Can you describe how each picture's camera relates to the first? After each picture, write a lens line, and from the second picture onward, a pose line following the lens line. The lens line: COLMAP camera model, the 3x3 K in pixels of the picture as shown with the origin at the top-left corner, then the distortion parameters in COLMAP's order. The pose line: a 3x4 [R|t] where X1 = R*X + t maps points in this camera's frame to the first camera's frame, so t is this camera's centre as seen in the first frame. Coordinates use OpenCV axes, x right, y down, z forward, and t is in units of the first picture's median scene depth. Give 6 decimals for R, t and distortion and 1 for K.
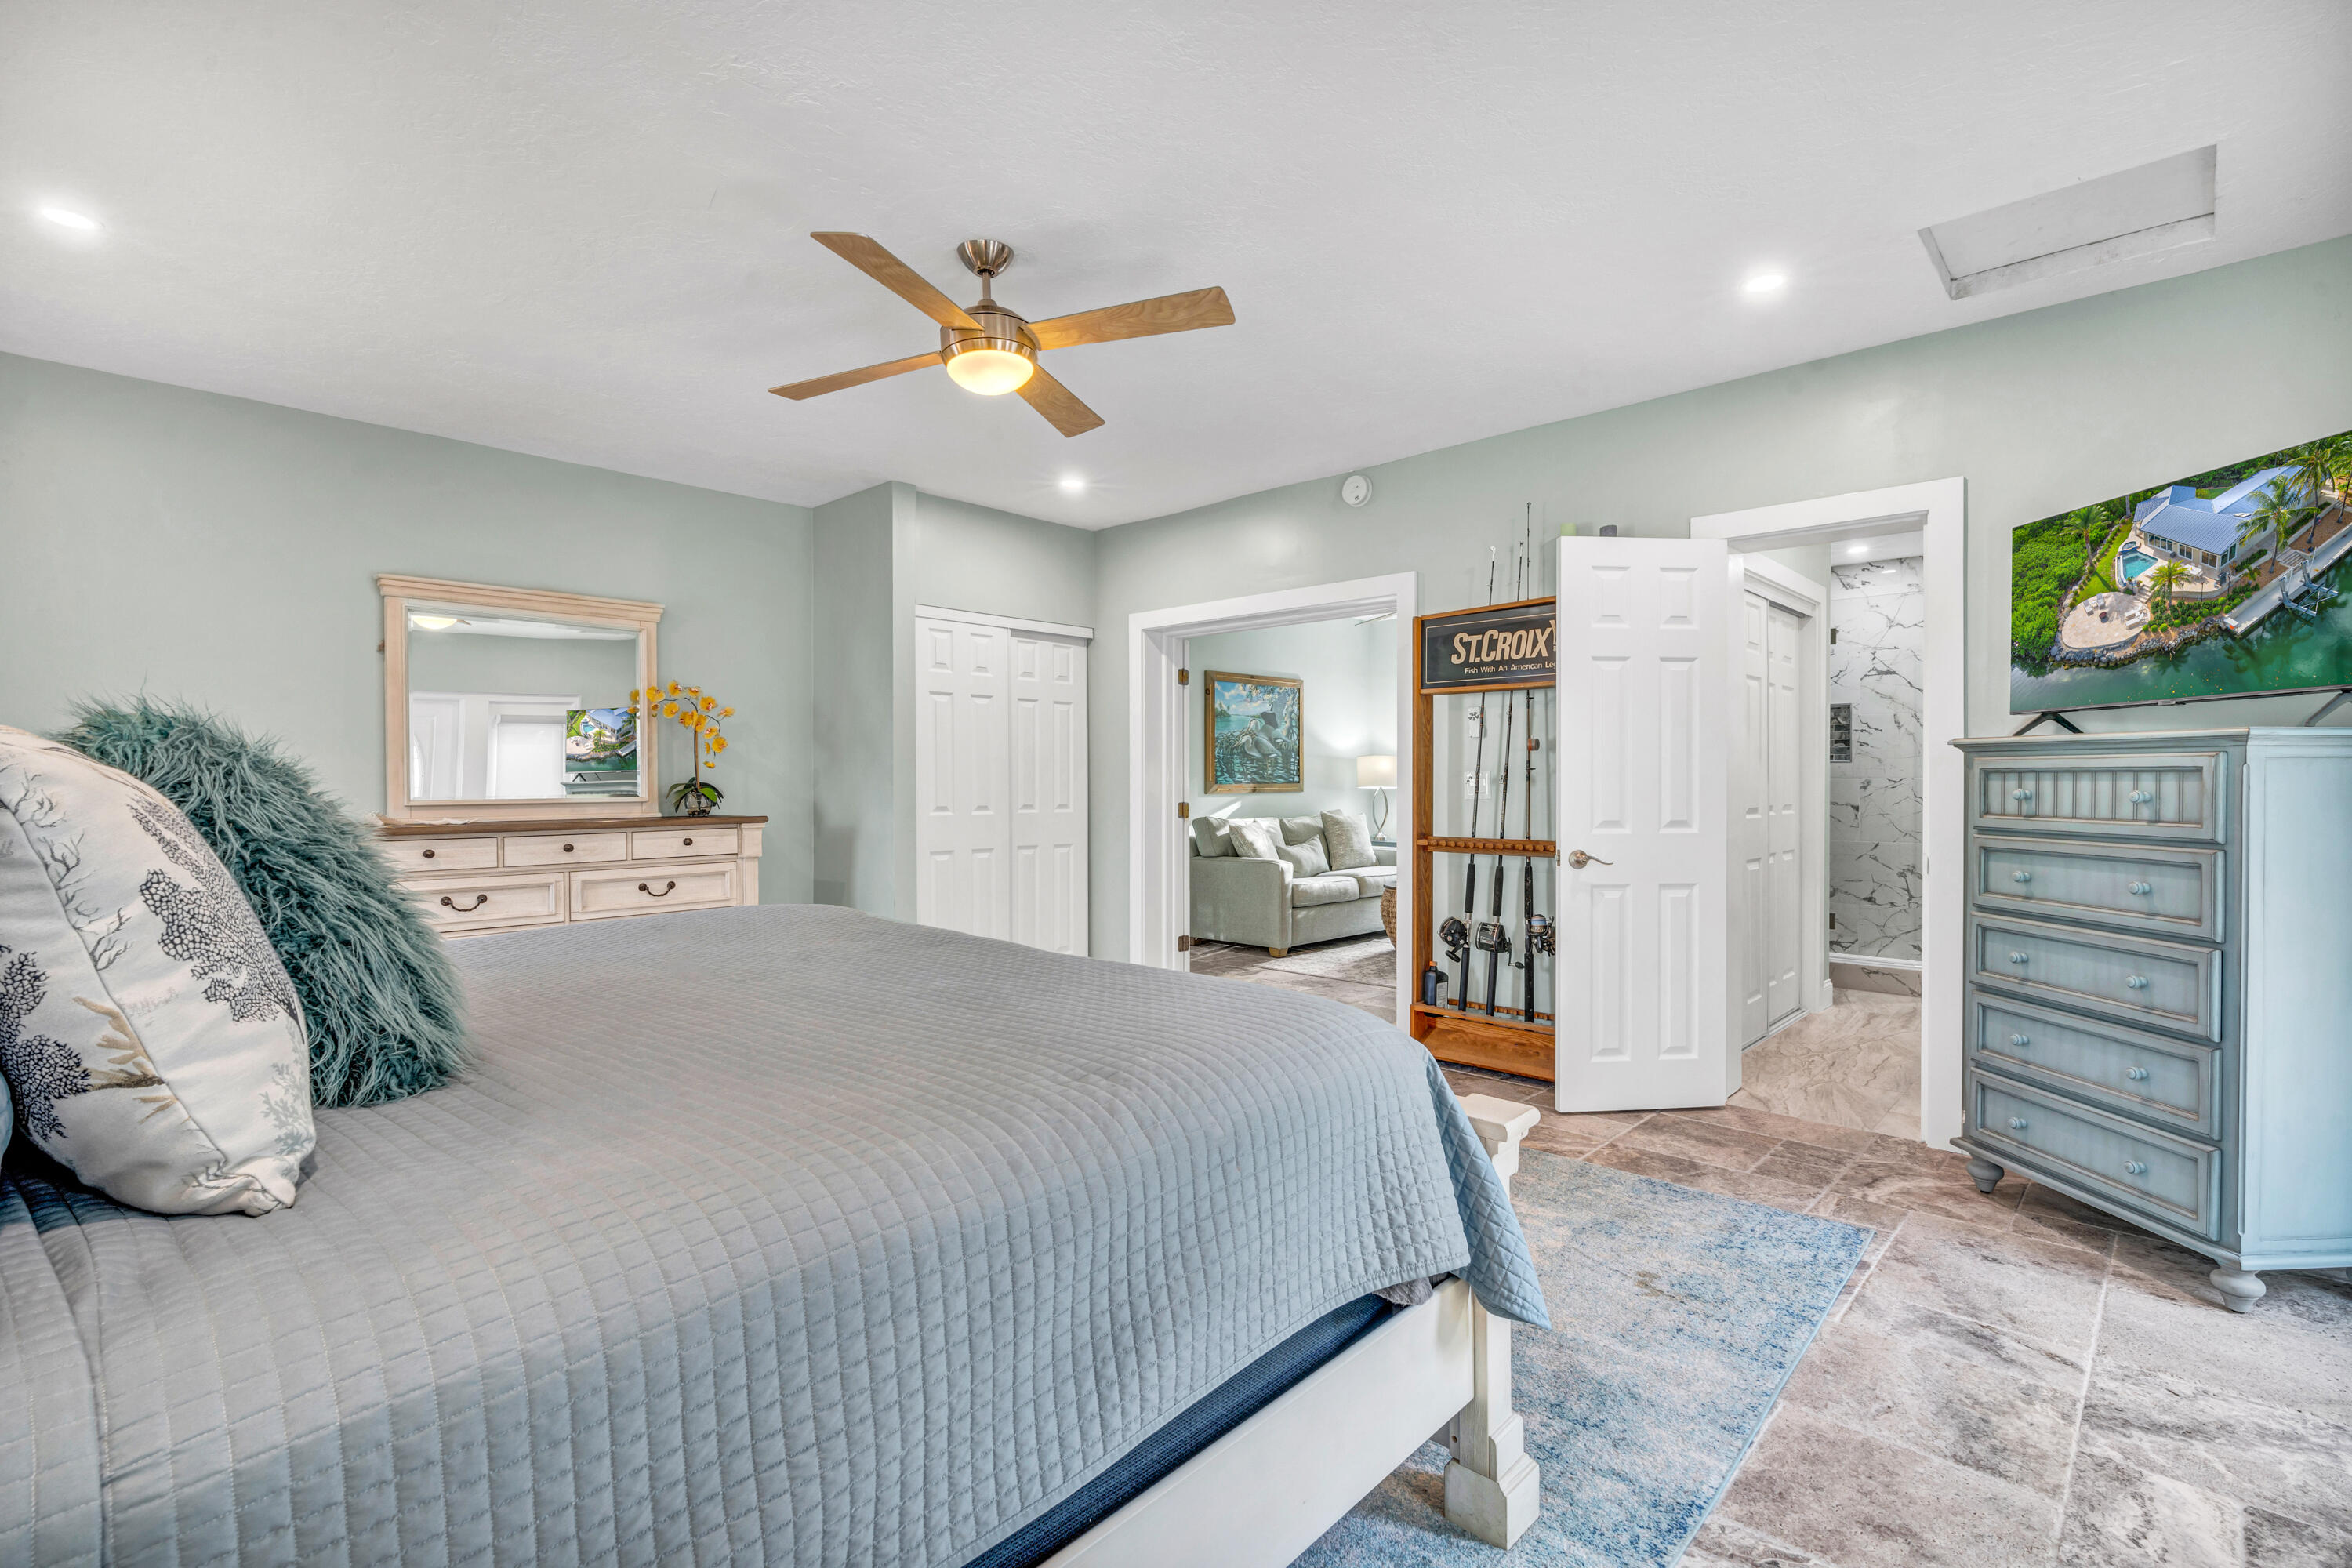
lens RADIAL K [[1066.4, 0, 1176.0], [0, 1066.4, 784.0], [0, 0, 1]] dist [-0.016525, -0.000329]
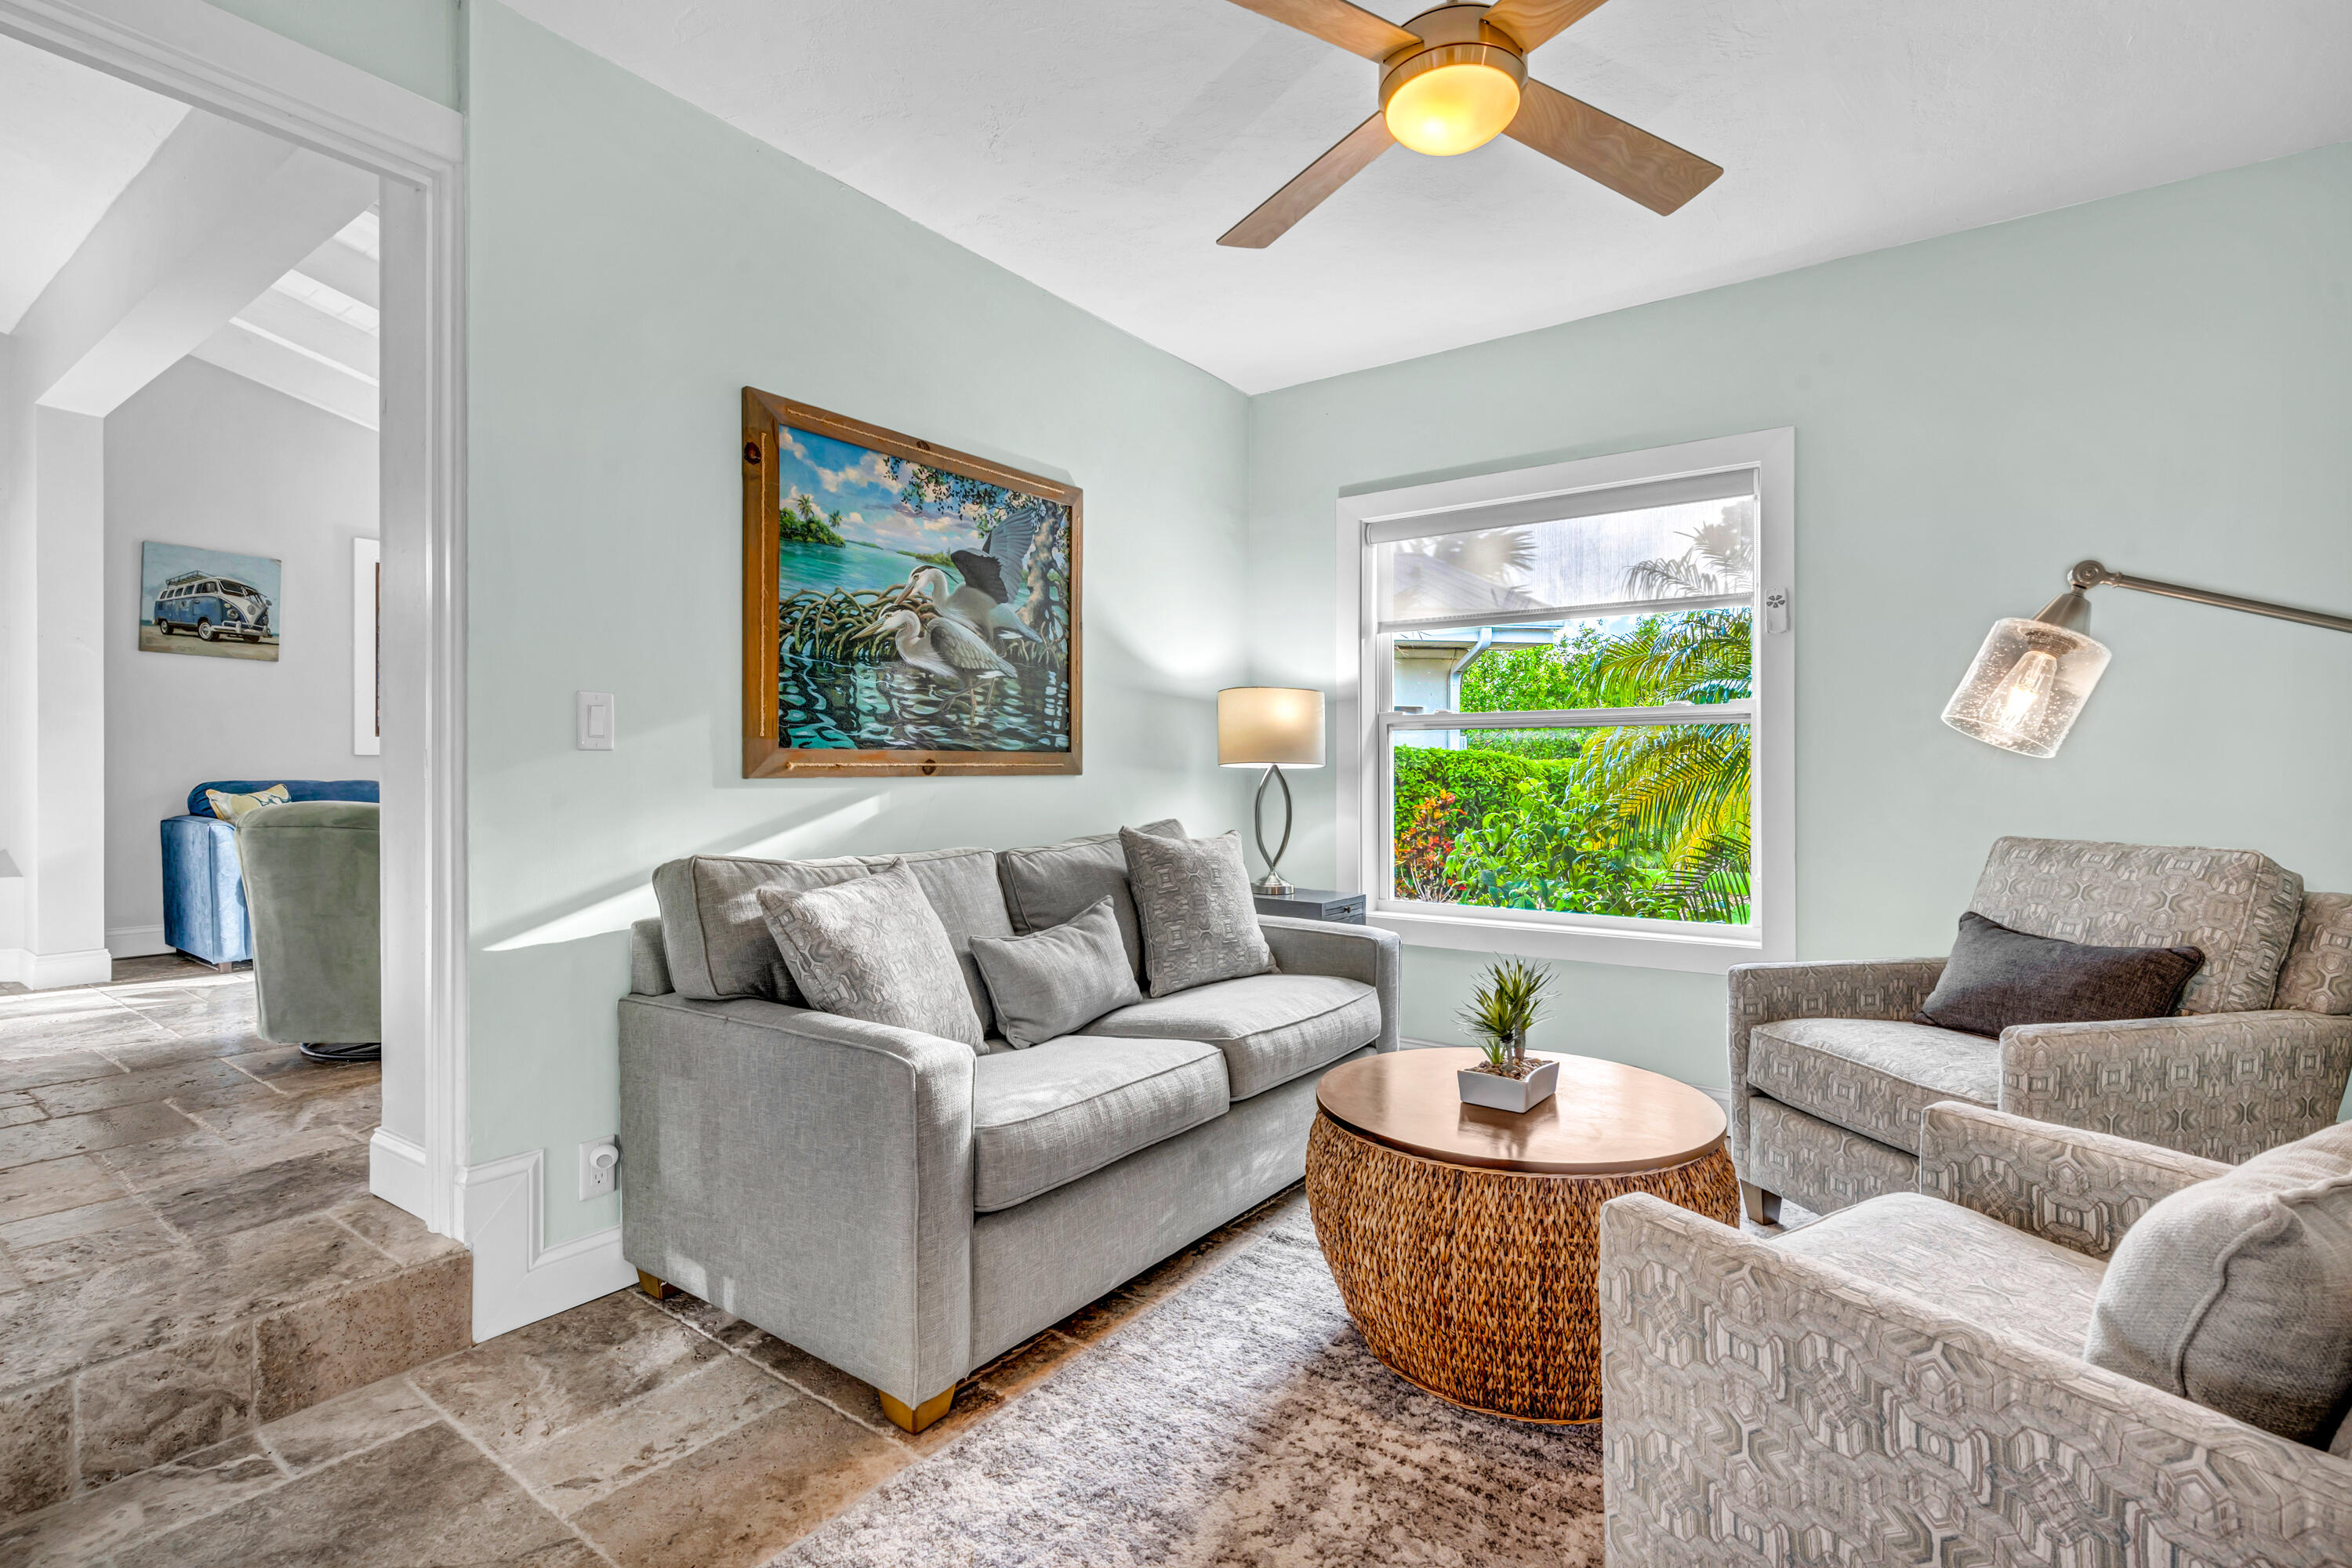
lens RADIAL K [[1066.4, 0, 1176.0], [0, 1066.4, 784.0], [0, 0, 1]] dist [-0.016525, -0.000329]
pose [[0.990747, -0.003832, 0.135667, 0.106349], [0.003604, 0.999992, 0.001927, 0.010491], [-0.135673, -0.001420, 0.990753, 0.644147]]
